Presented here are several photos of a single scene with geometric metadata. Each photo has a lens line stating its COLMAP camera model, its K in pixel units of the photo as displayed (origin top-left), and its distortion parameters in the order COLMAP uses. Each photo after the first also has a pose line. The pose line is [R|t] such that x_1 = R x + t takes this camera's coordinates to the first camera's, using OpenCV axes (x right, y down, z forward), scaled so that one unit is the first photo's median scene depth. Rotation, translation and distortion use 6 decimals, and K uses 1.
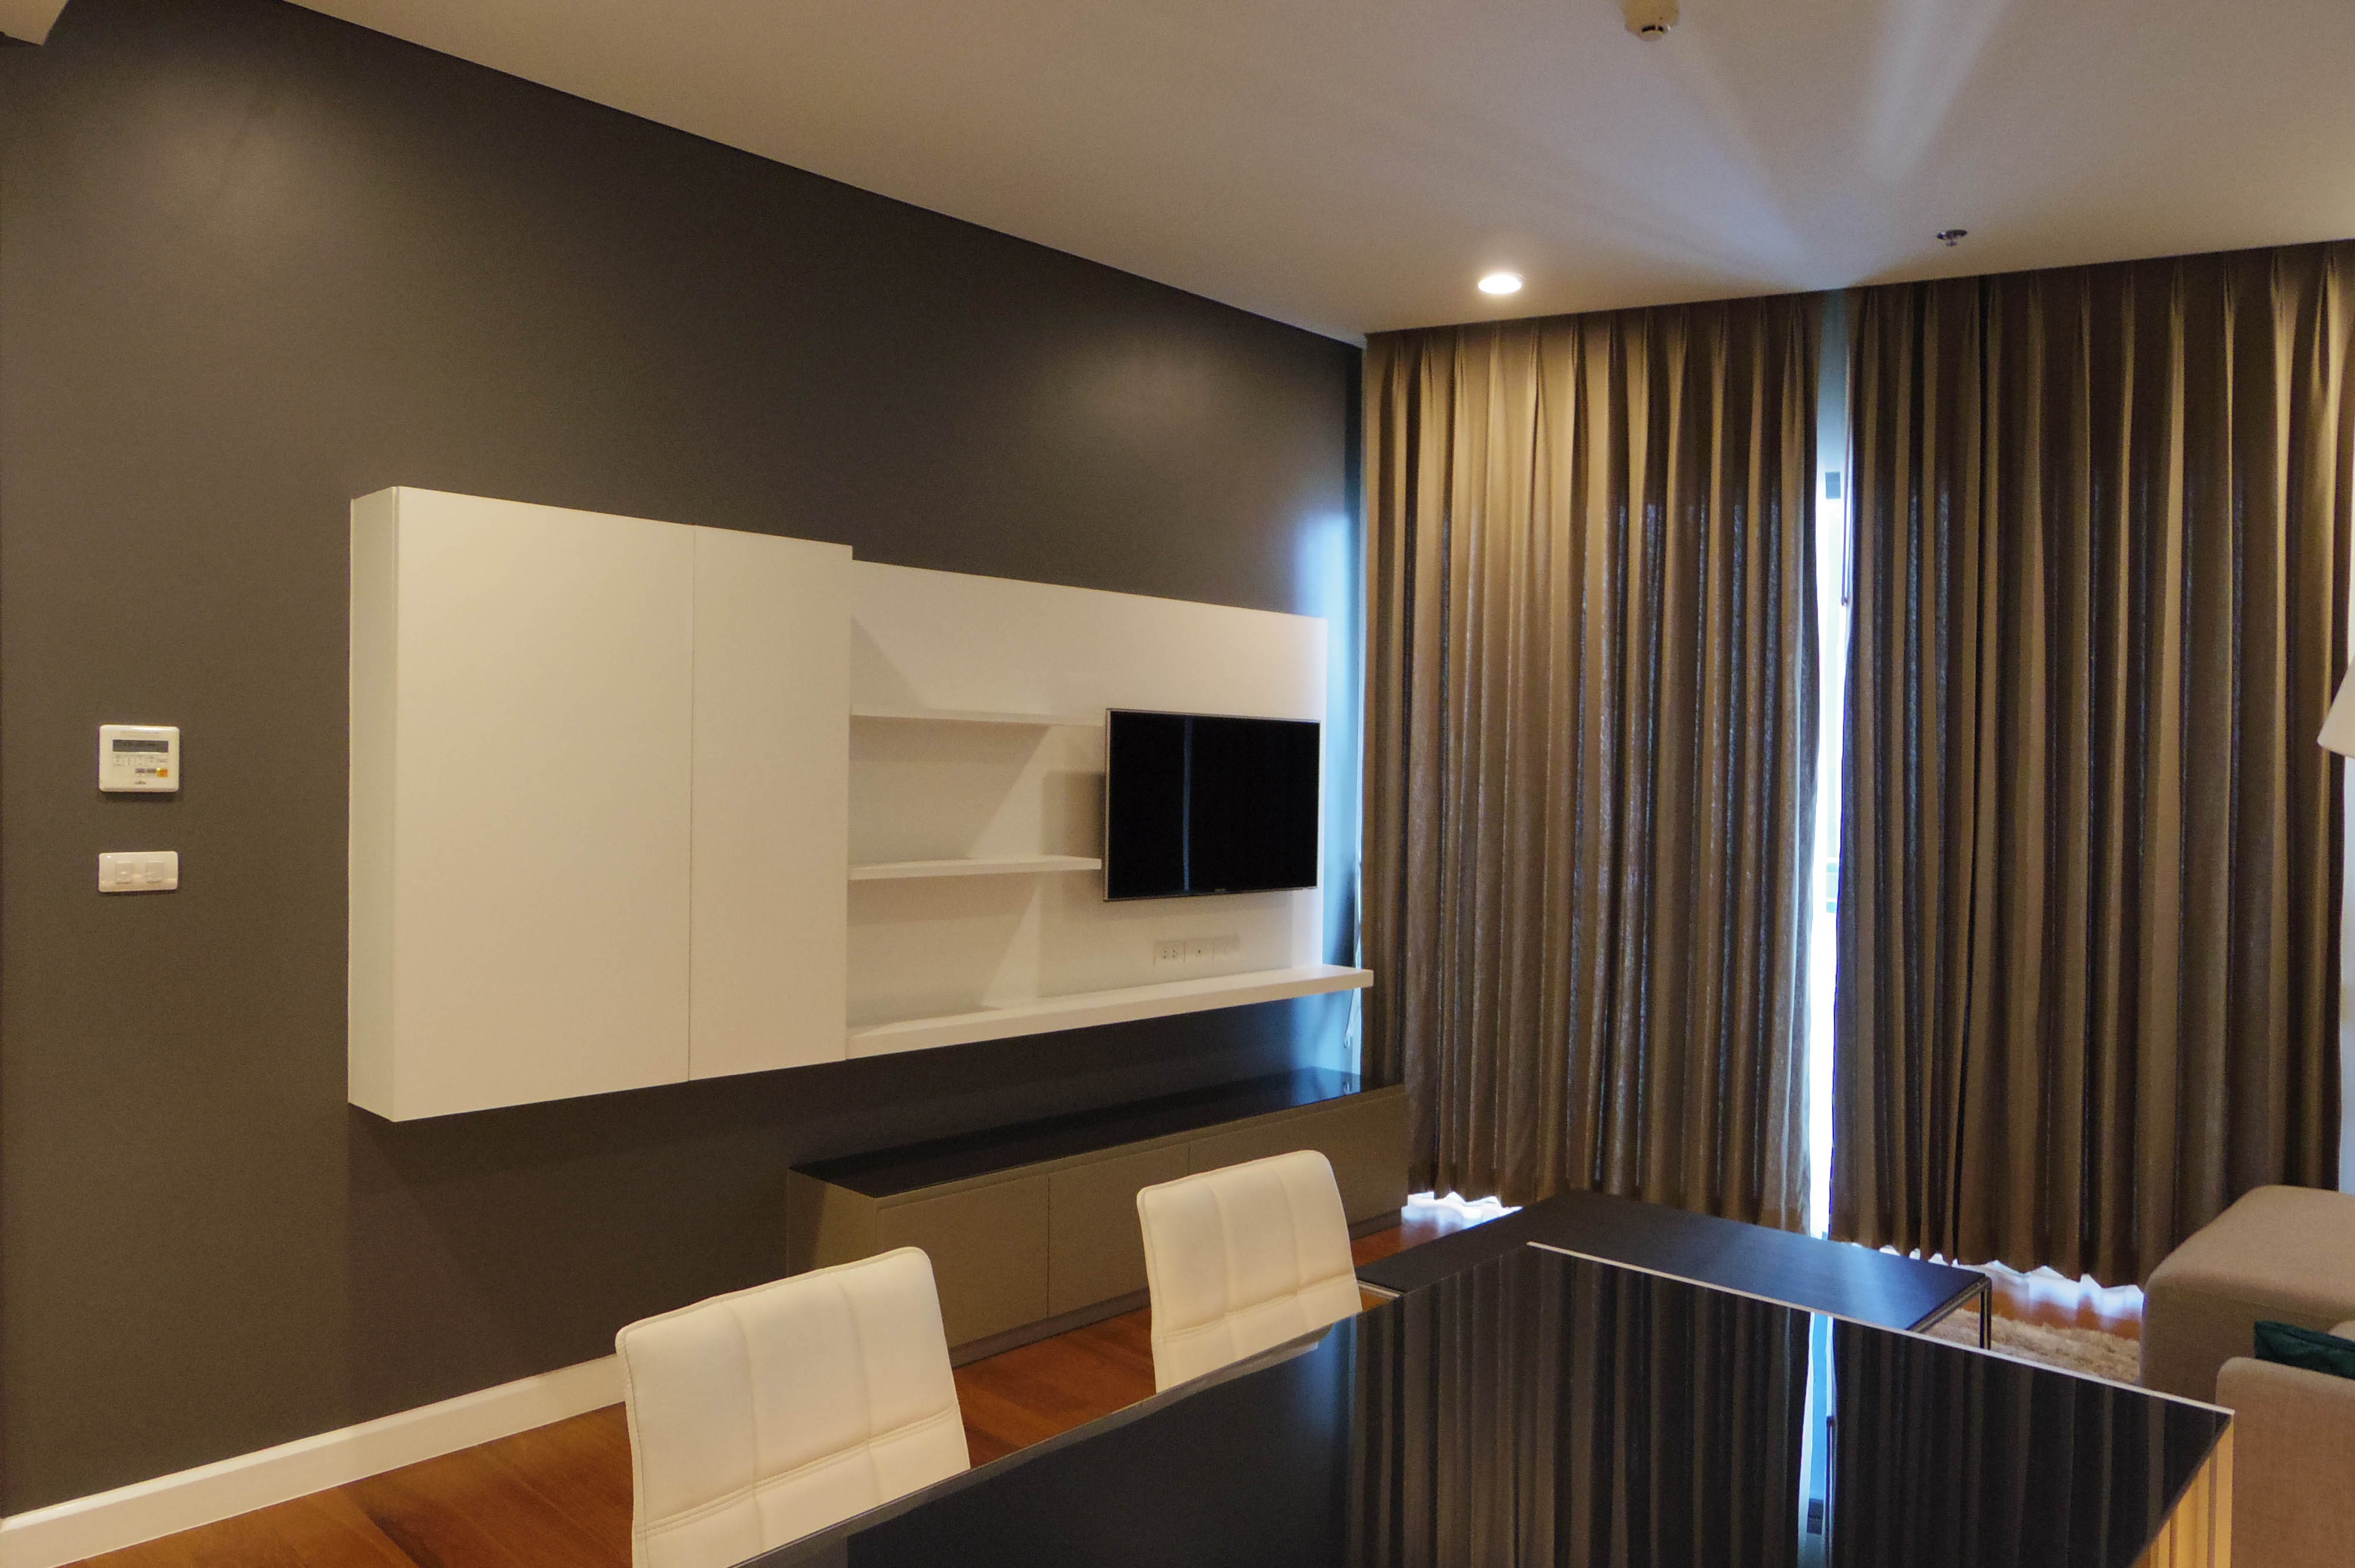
lens RADIAL K [[1548.2, 0, 1177.5], [0, 1548.2, 784.0], [0, 0, 1]] dist [-0.003202, -0.001232]
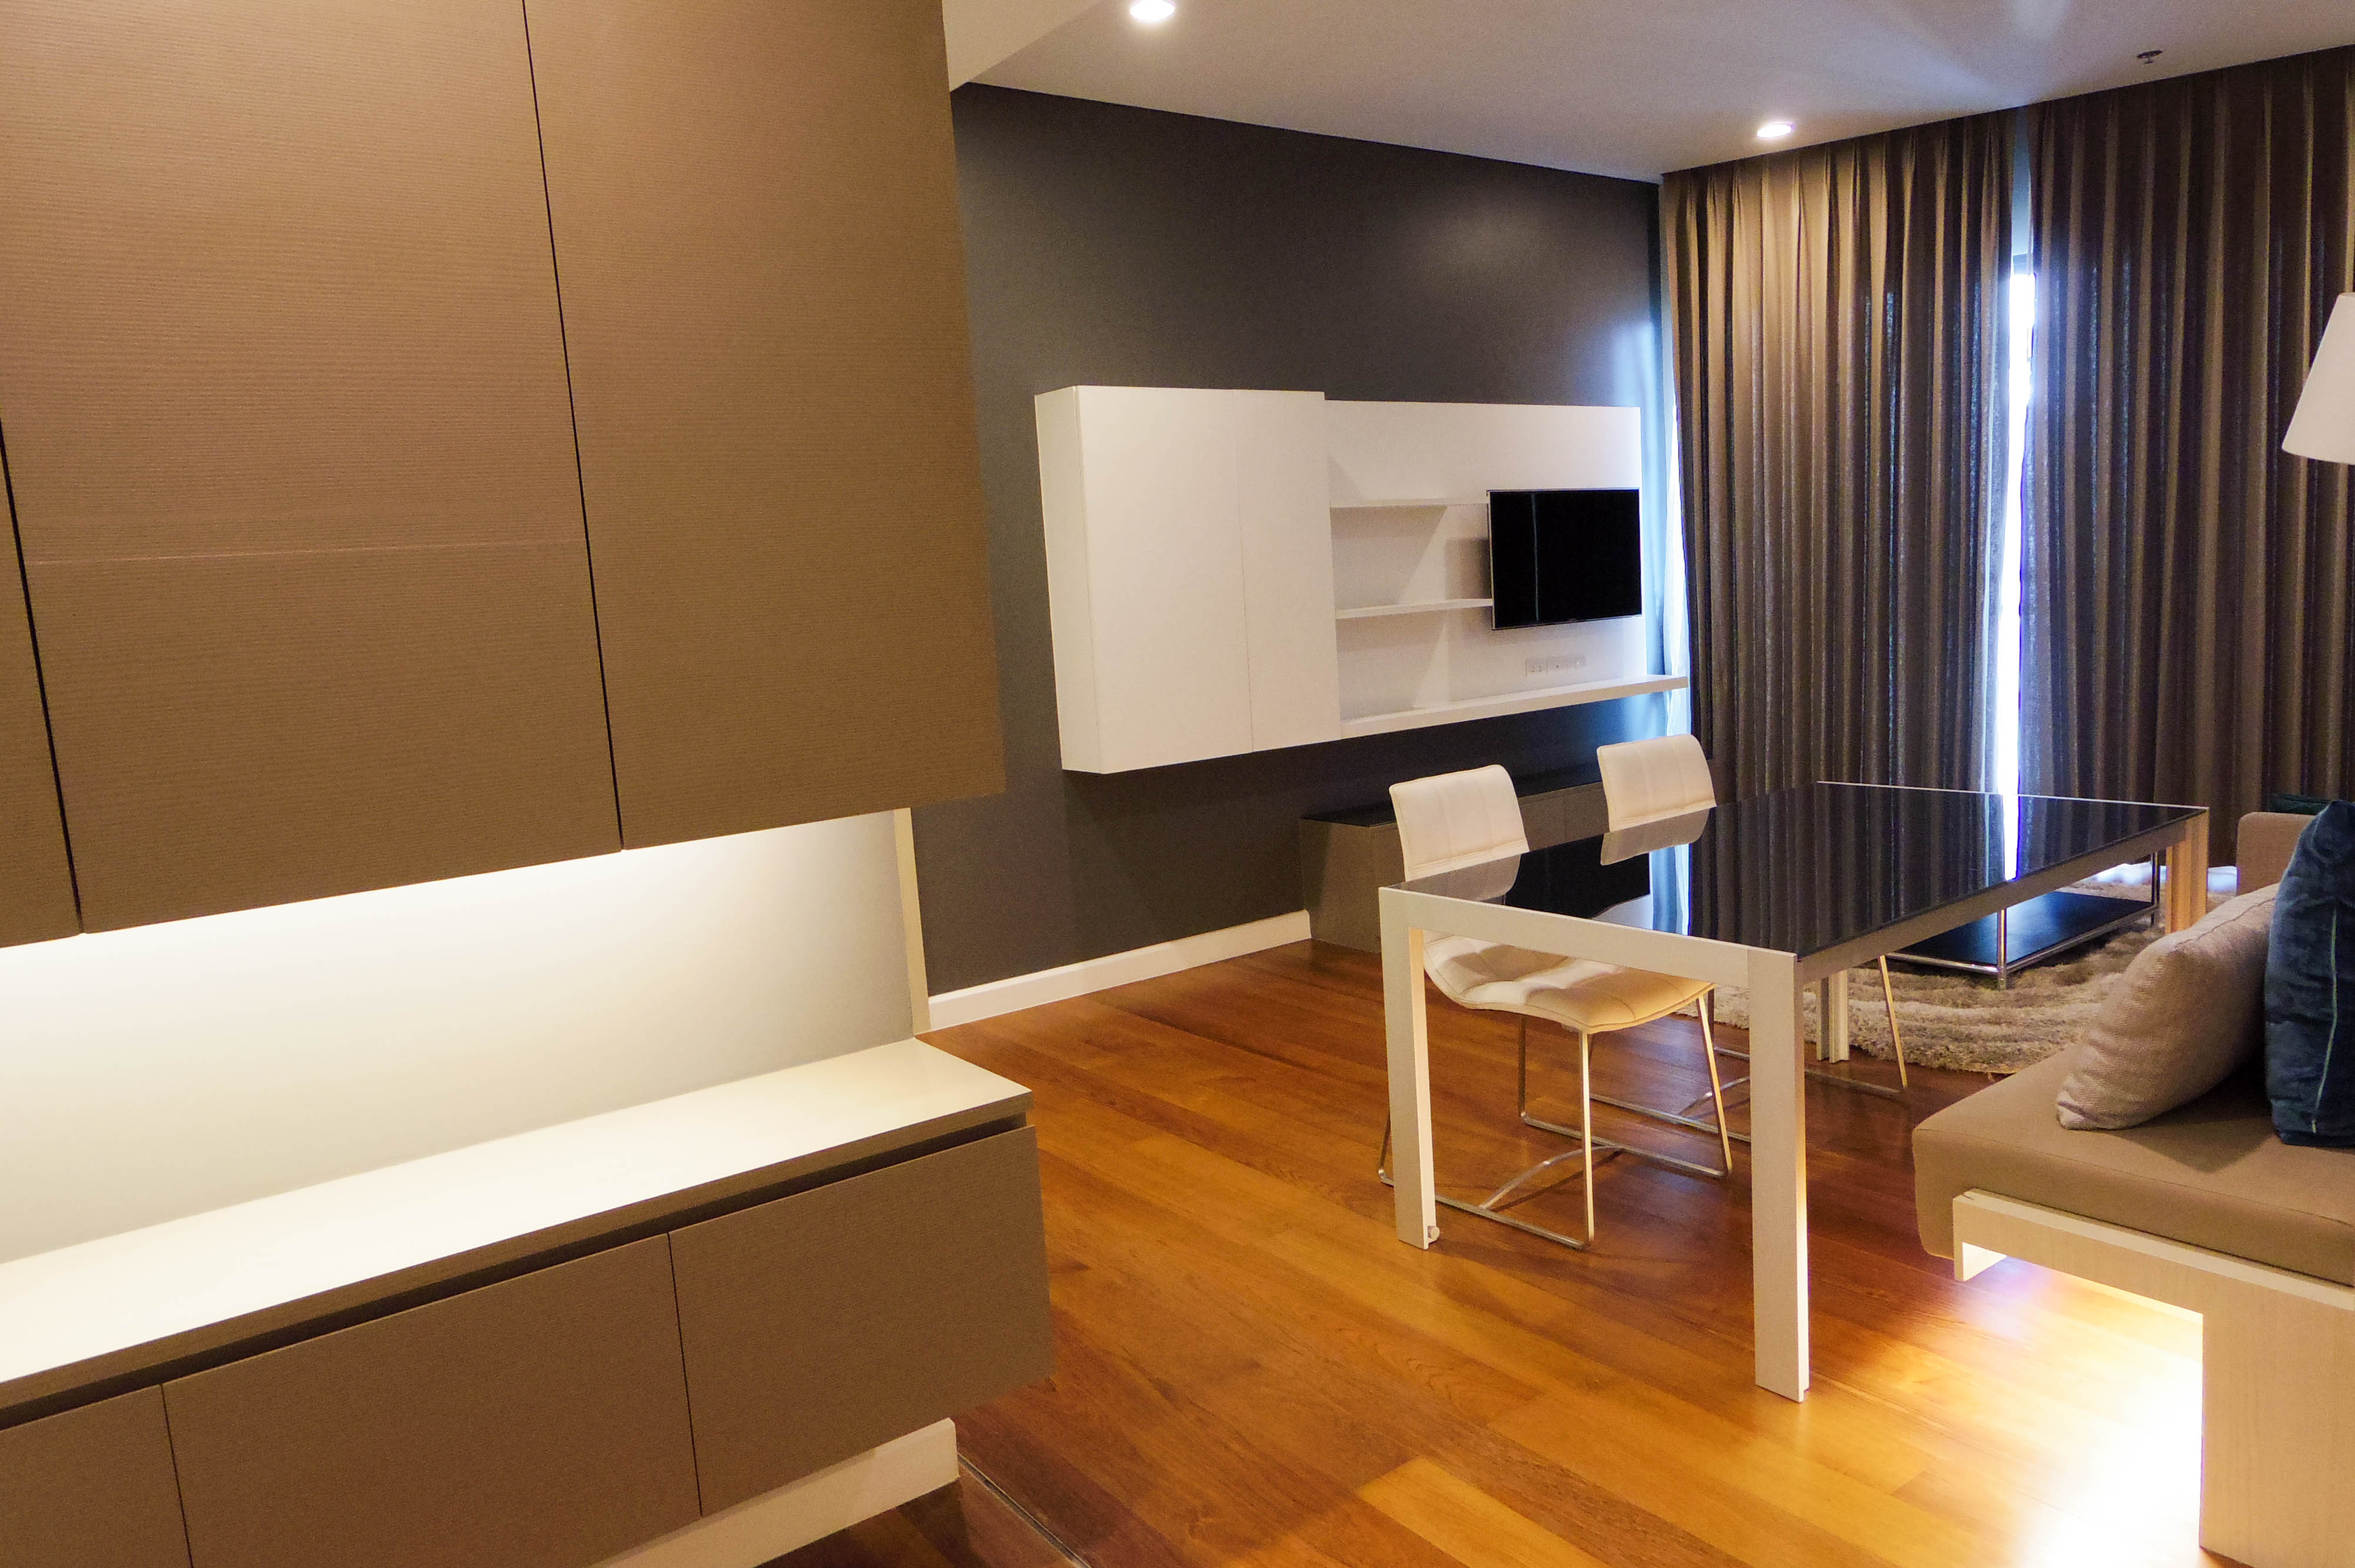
lens RADIAL K [[1576.6, 0, 1177.5], [0, 1576.6, 784.0], [0, 0, 1]] dist [-0.063088, 0.000502]
pose [[0.987491, -0.046656, -0.150611, -0.108523], [0.067347, 0.988507, 0.135342, 0.002001], [0.142566, -0.143792, 0.979285, -0.401279]]
